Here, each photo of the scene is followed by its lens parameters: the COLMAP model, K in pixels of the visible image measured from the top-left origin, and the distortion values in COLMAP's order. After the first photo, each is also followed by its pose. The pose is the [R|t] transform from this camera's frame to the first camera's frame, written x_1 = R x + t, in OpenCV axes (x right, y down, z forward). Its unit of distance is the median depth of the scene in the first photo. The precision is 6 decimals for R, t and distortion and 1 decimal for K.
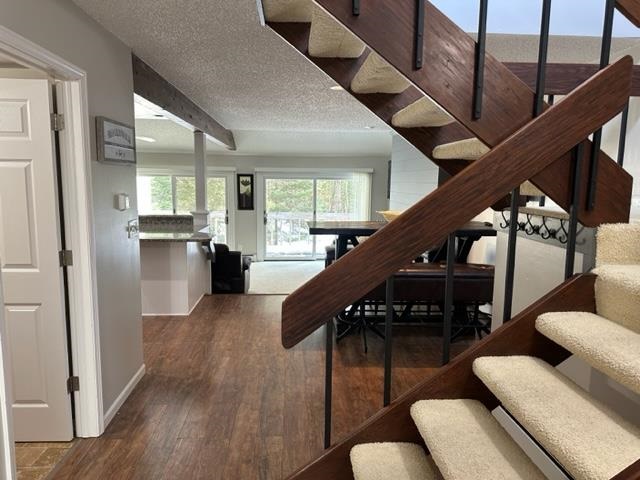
lens RADIAL K [[448.3, 0, 319.3], [0, 448.3, 240.6], [0, 0, 1]] dist [0.070496, -0.073693]
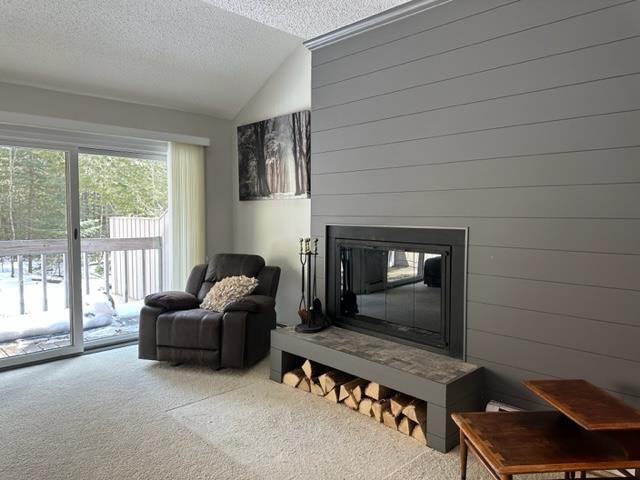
lens RADIAL K [[448.3, 0, 319.4], [0, 448.3, 237.5], [0, 0, 1]] dist [0.070496, -0.073693]
pose [[0.755792, -0.044747, 0.653281, -0.113995], [0.093382, 0.994831, -0.039893, -0.022767], [-0.648119, 0.091155, 0.756063, 0.563234]]
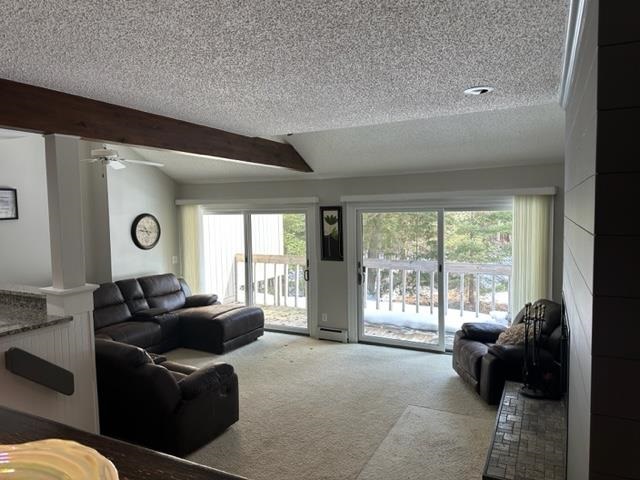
lens RADIAL K [[448.3, 0, 321.6], [0, 448.3, 242.1], [0, 0, 1]] dist [0.070496, -0.073693]
pose [[0.864883, 0.007720, -0.501914, 0.150972], [-0.037663, 0.998061, -0.049547, -0.063161], [0.500559, 0.061756, 0.863497, 0.431770]]
